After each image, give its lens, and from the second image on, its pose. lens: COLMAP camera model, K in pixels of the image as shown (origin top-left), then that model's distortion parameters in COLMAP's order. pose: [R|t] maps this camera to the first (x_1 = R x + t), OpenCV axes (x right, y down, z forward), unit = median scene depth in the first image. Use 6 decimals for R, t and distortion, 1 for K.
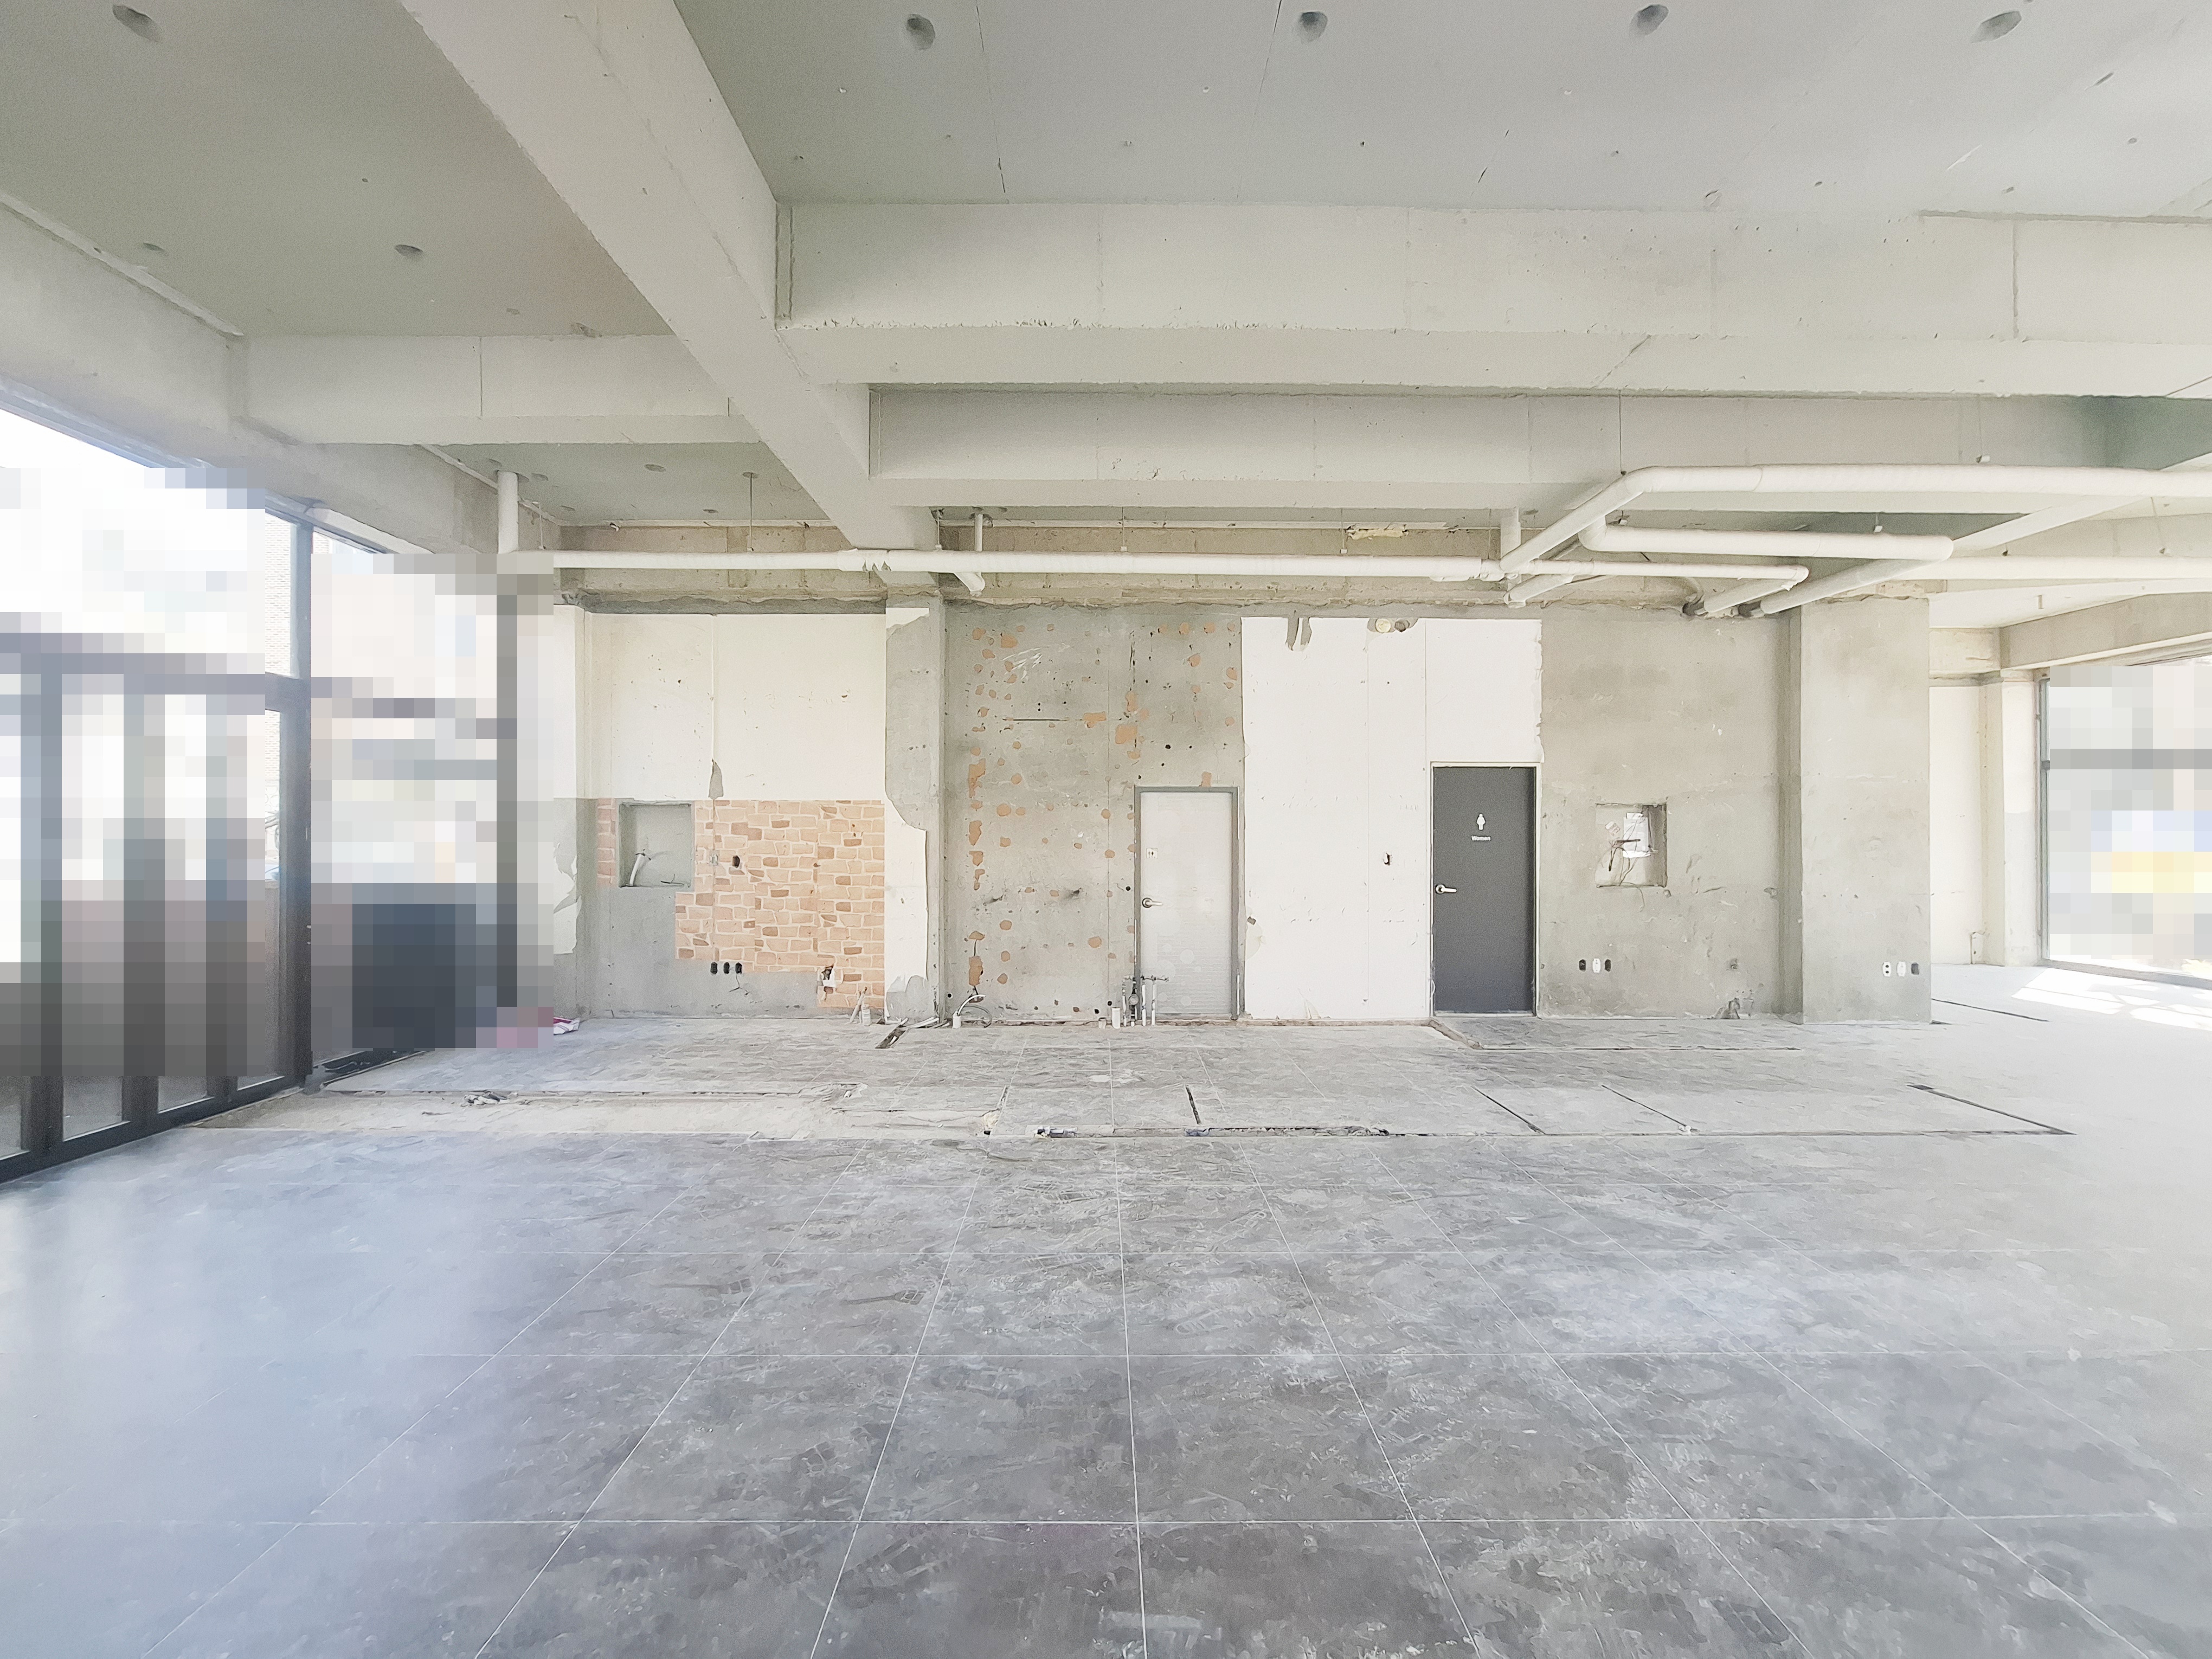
lens RADIAL K [[869.3, 0, 1098.6], [0, 869.3, 835.6], [0, 0, 1]] dist [-0.010772, 0.004629]
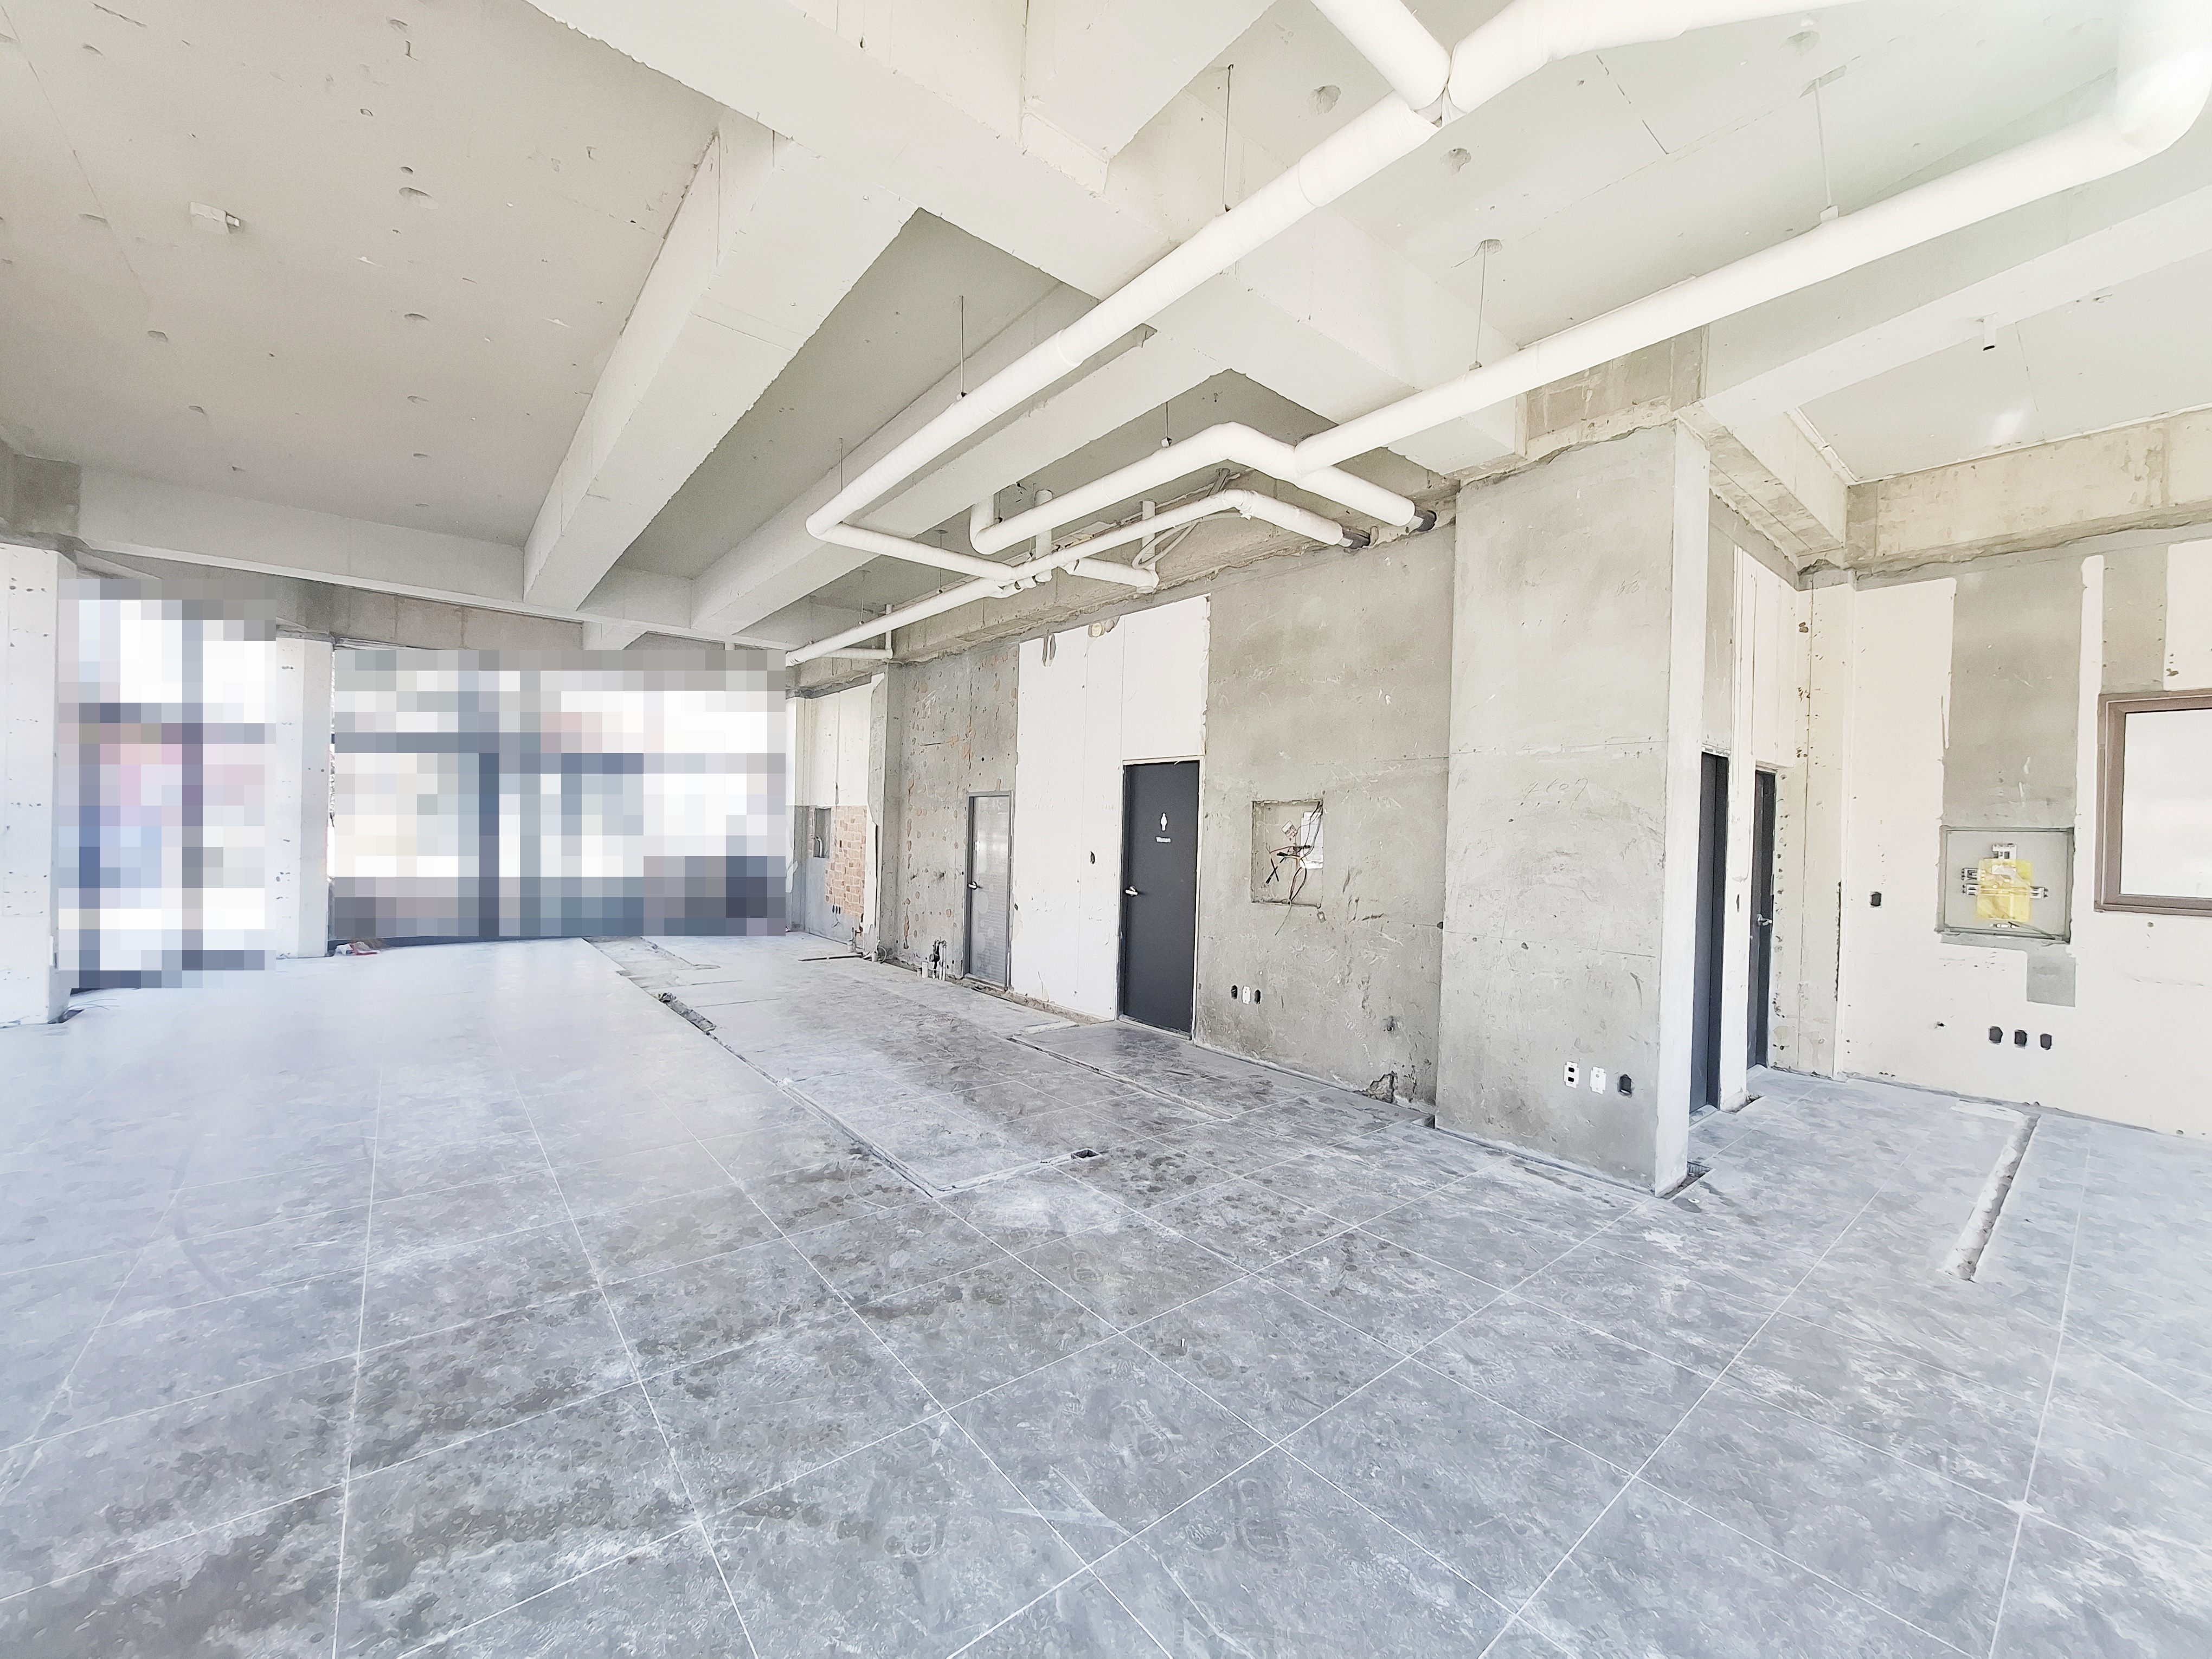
lens RADIAL K [[869.3, 0, 1098.6], [0, 869.3, 835.6], [0, 0, 1]] dist [-0.010772, 0.004629]
pose [[0.623441, 0.018124, -0.781660, 1.152187], [-0.022754, 0.999728, 0.005032, -0.004448], [0.781539, 0.014649, 0.623684, 0.369428]]
